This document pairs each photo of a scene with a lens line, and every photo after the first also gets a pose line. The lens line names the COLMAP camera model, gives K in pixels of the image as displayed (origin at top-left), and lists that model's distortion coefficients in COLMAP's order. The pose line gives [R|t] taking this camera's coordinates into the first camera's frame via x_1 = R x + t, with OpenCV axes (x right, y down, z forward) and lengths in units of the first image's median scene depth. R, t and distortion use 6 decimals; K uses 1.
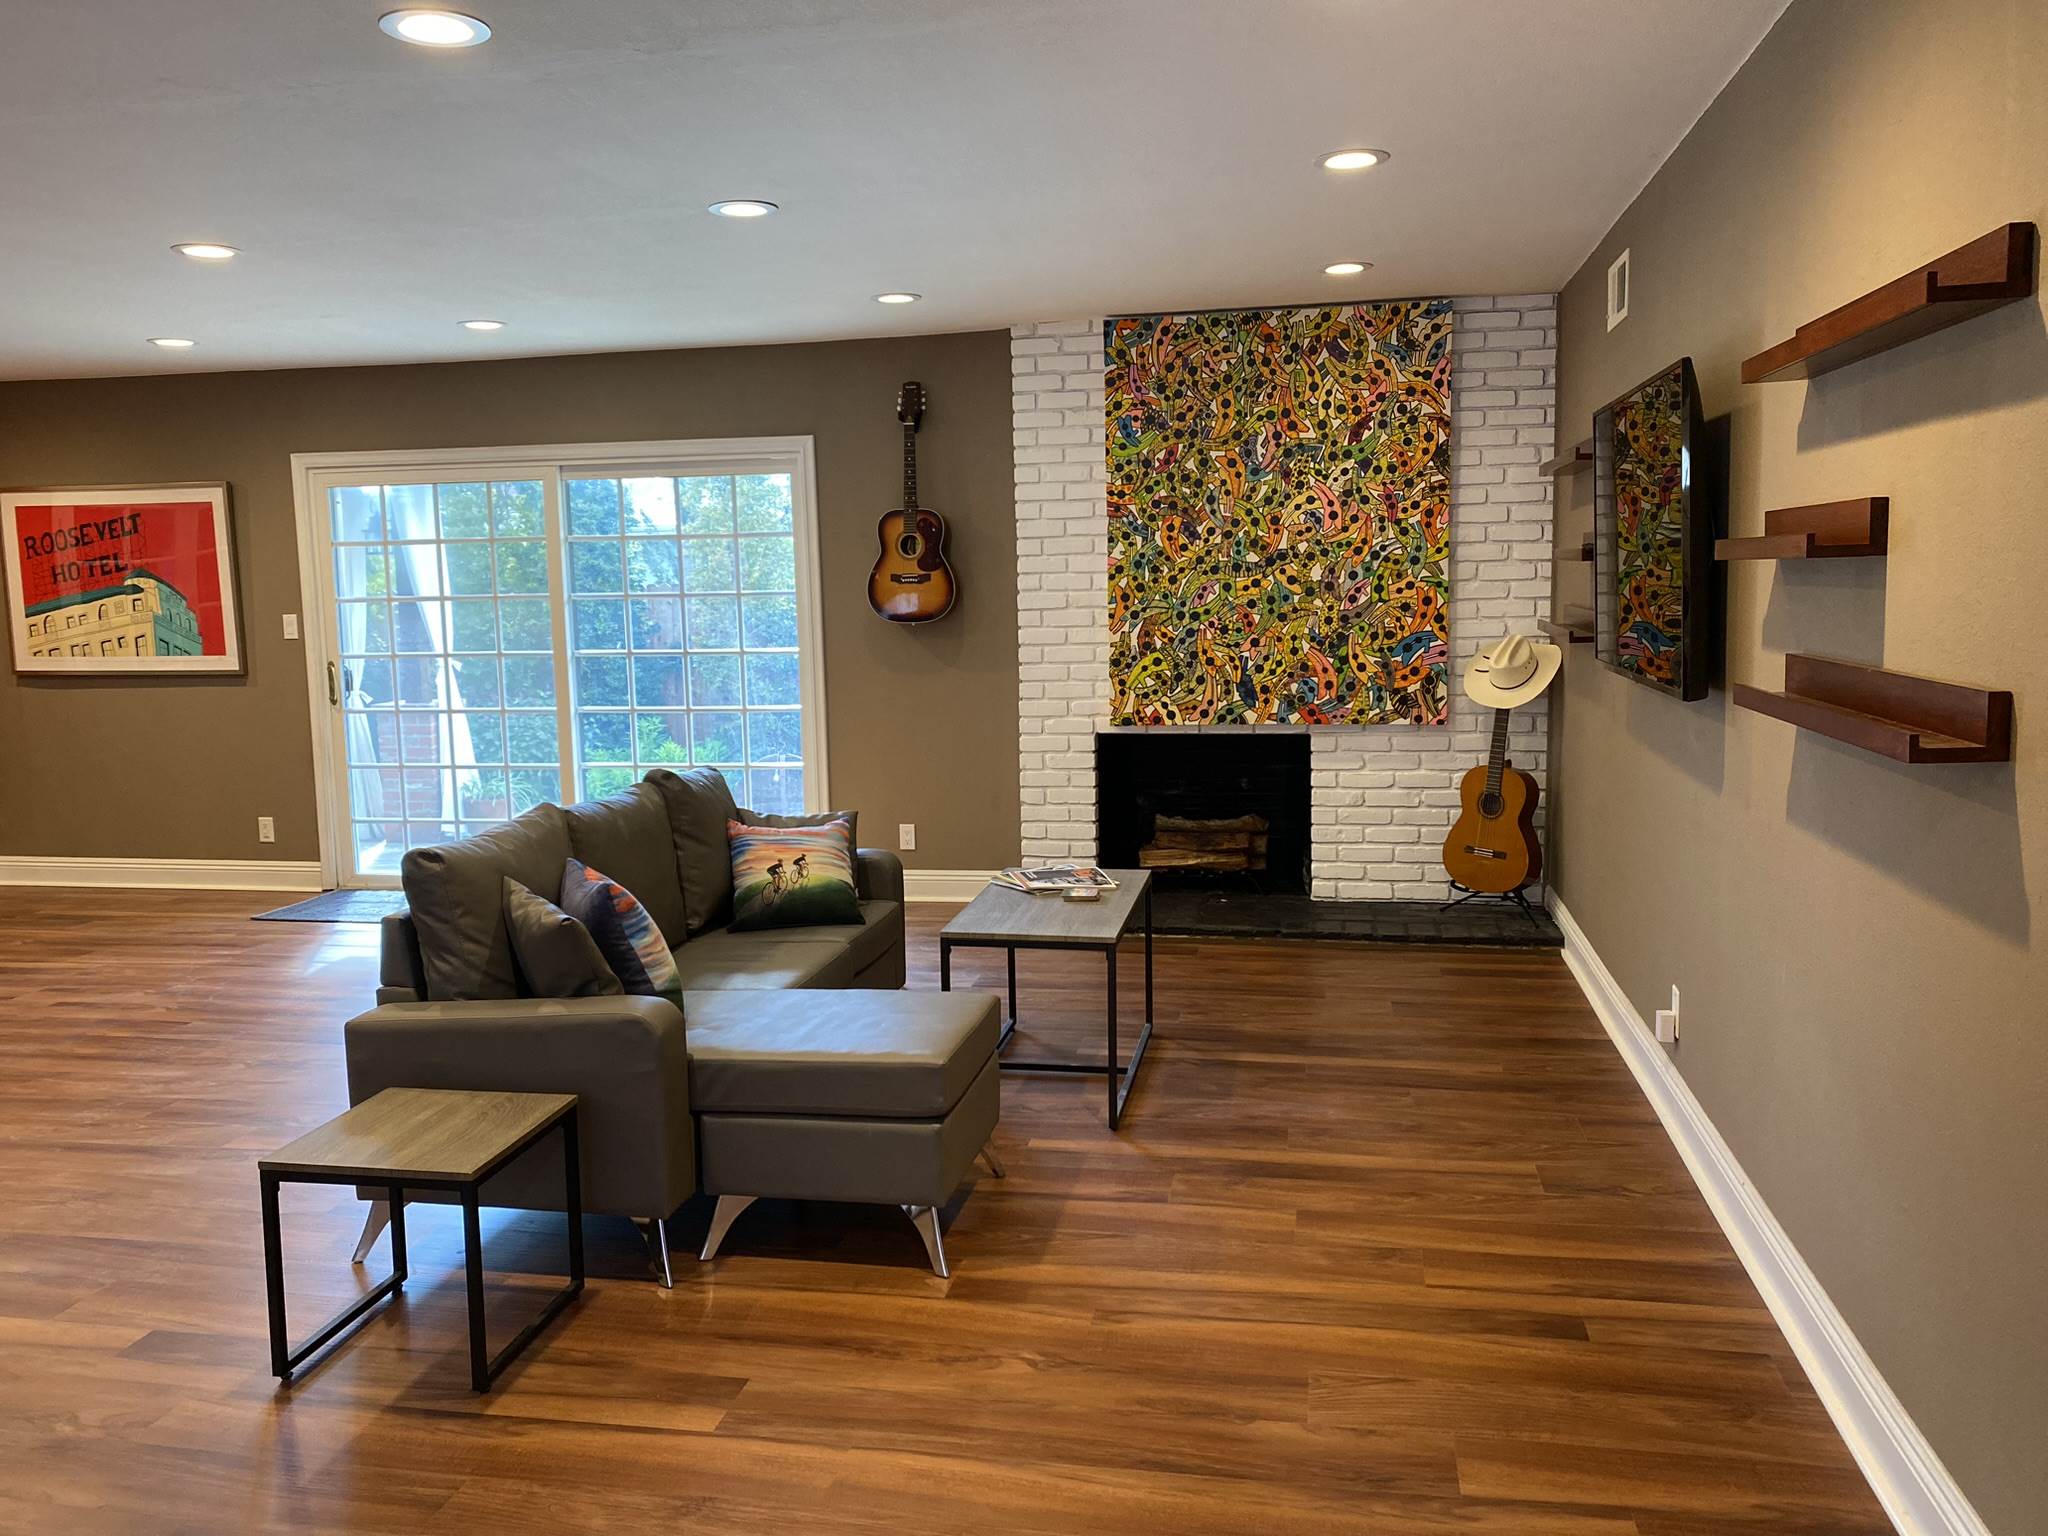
lens RADIAL K [[1542.3, 0, 1009.0], [0, 1542.3, 767.0], [0, 0, 1]] dist [0.031118, -0.040108]
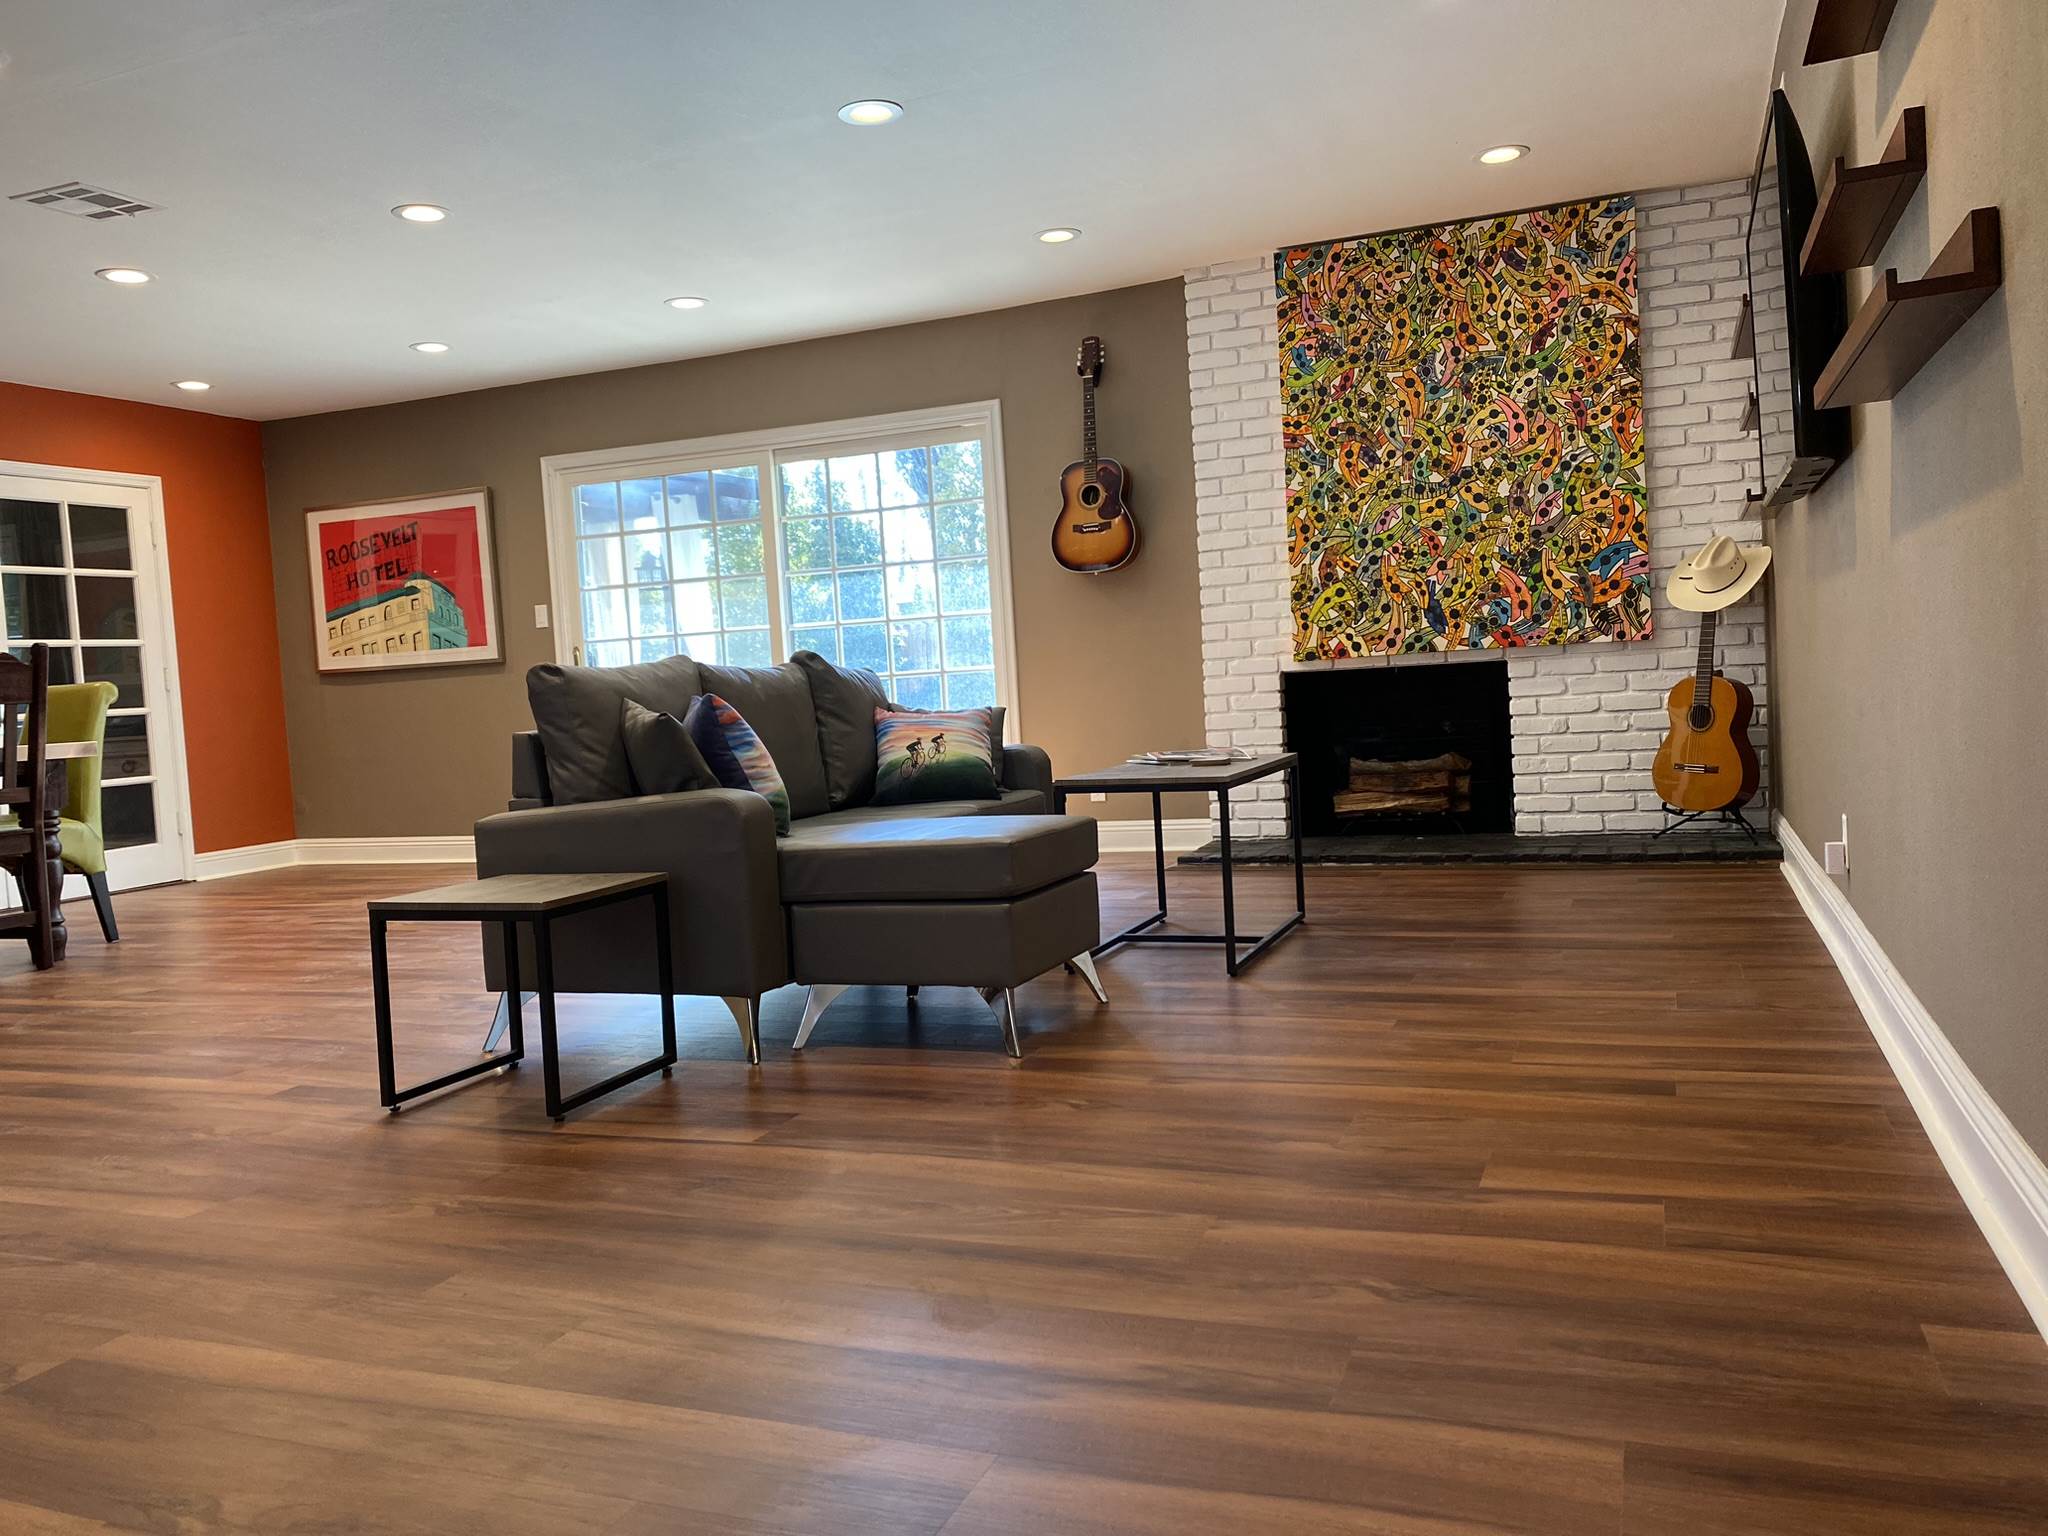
lens RADIAL K [[1542.3, 0, 1017.4], [0, 1542.3, 771.0], [0, 0, 1]] dist [0.031118, -0.040108]
pose [[0.981866, -0.024473, -0.187992, 0.079853], [0.012577, 0.997857, -0.064212, 0.110339], [0.189160, 0.060683, 0.980069, 0.005039]]
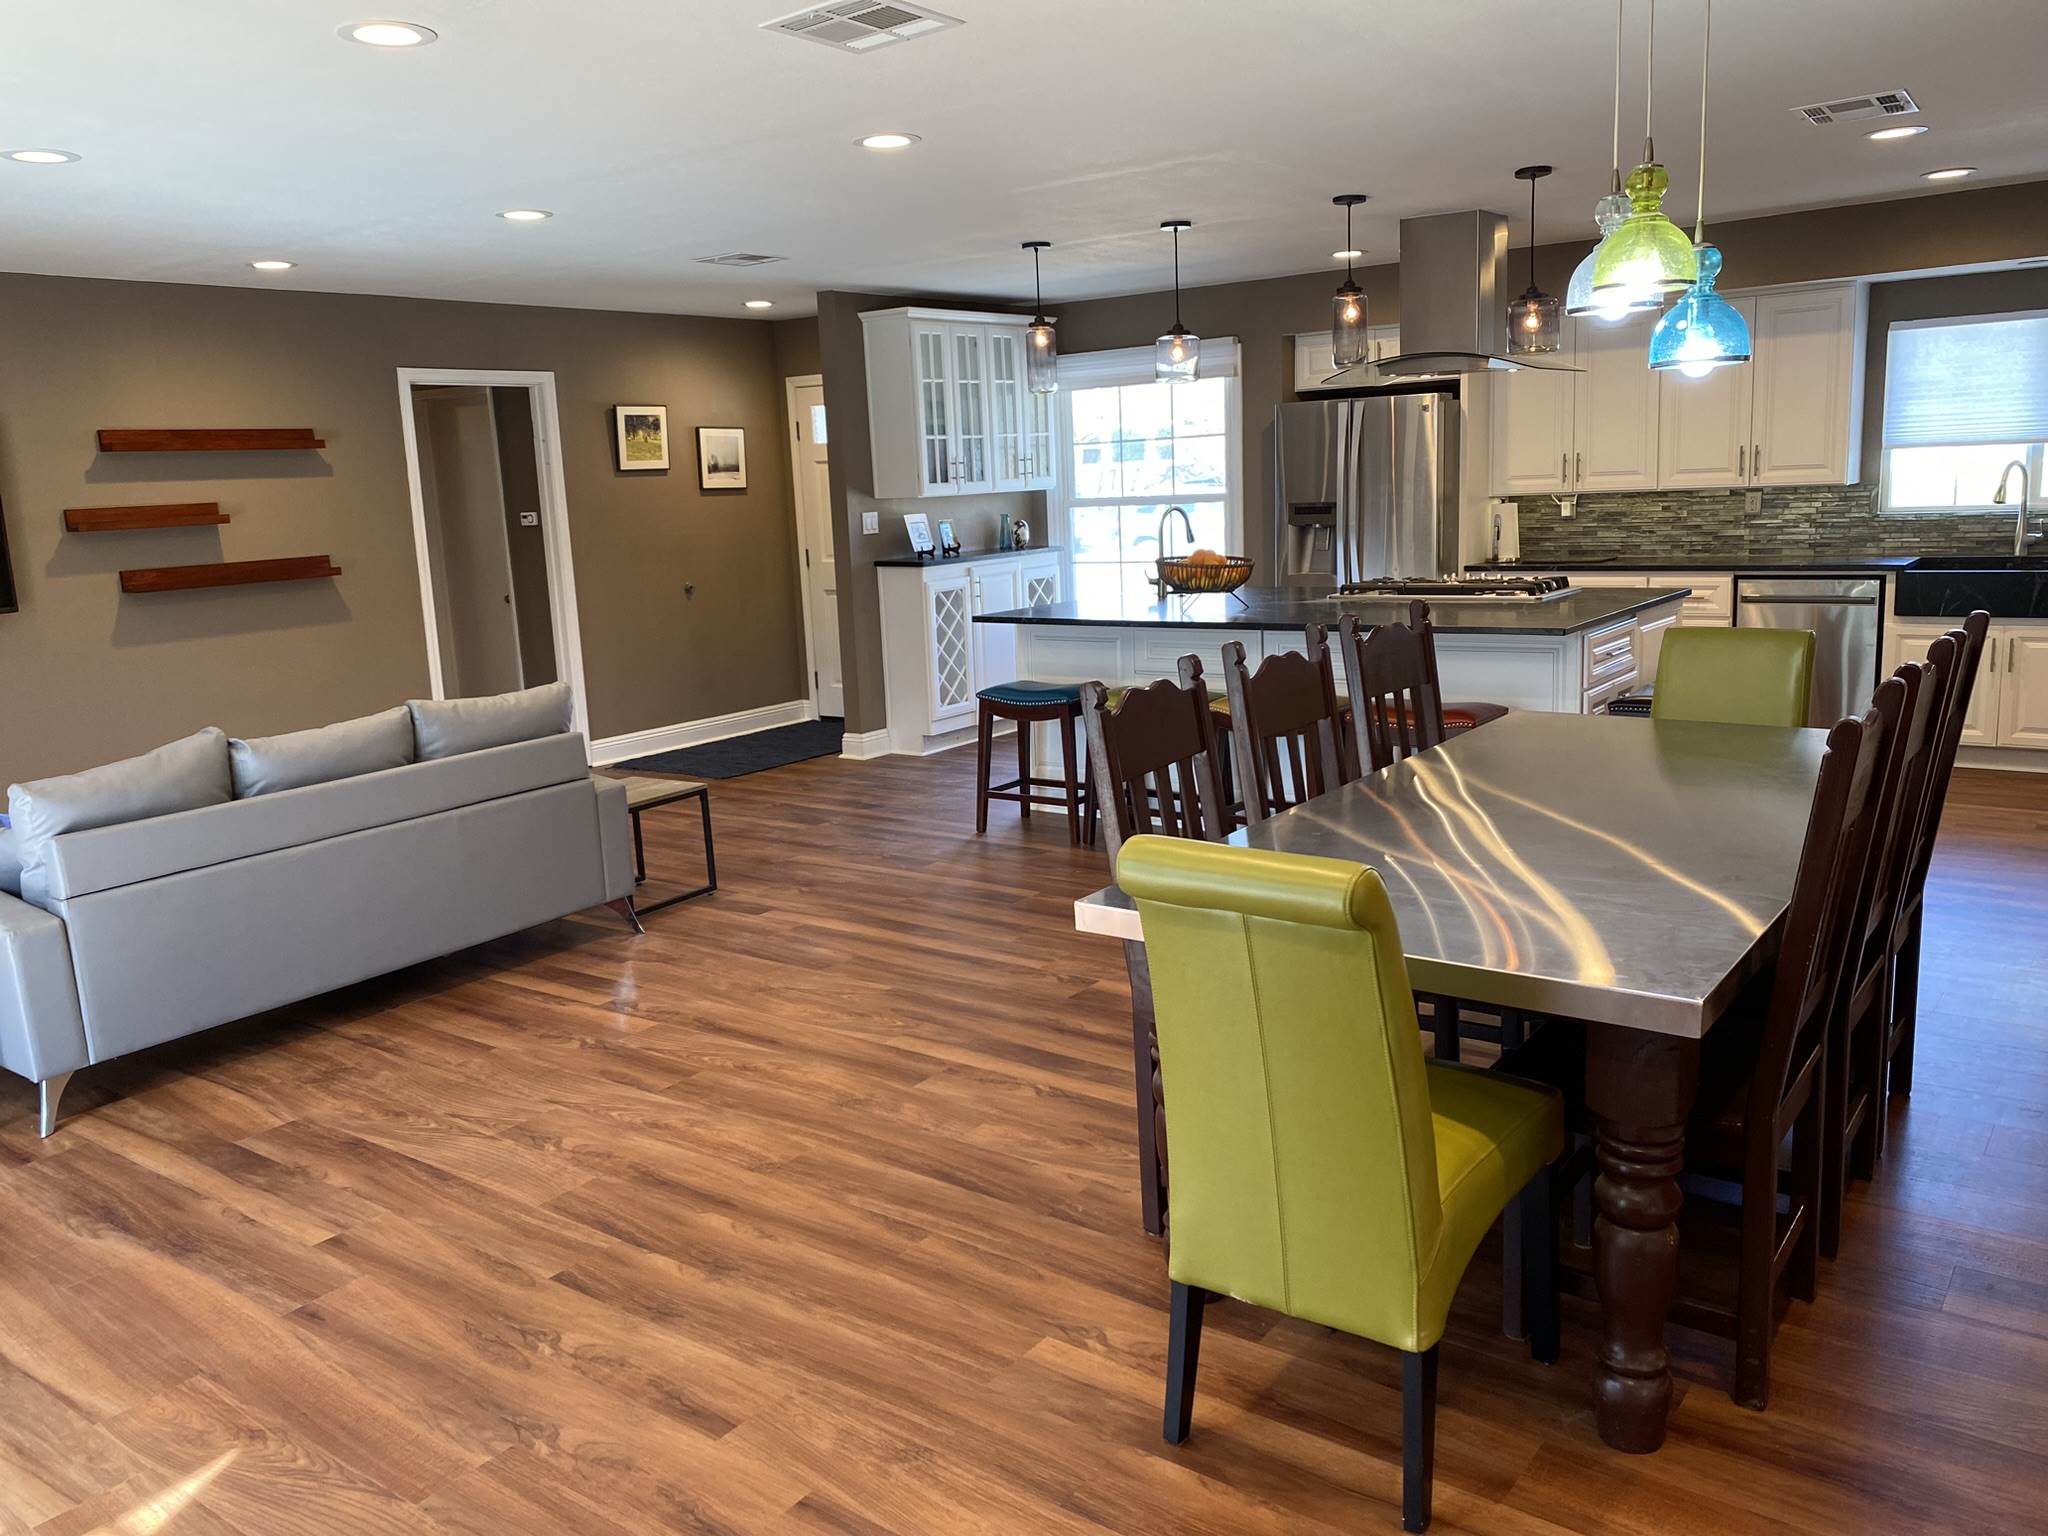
lens RADIAL K [[1542.3, 0, 1032.7], [0, 1542.3, 782.8], [0, 0, 1]] dist [0.031118, -0.040108]
pose [[-0.899468, -0.030531, 0.435918, -0.817941], [0.110678, 0.949114, 0.294845, -0.138925], [-0.422738, 0.313450, -0.850318, 1.185785]]
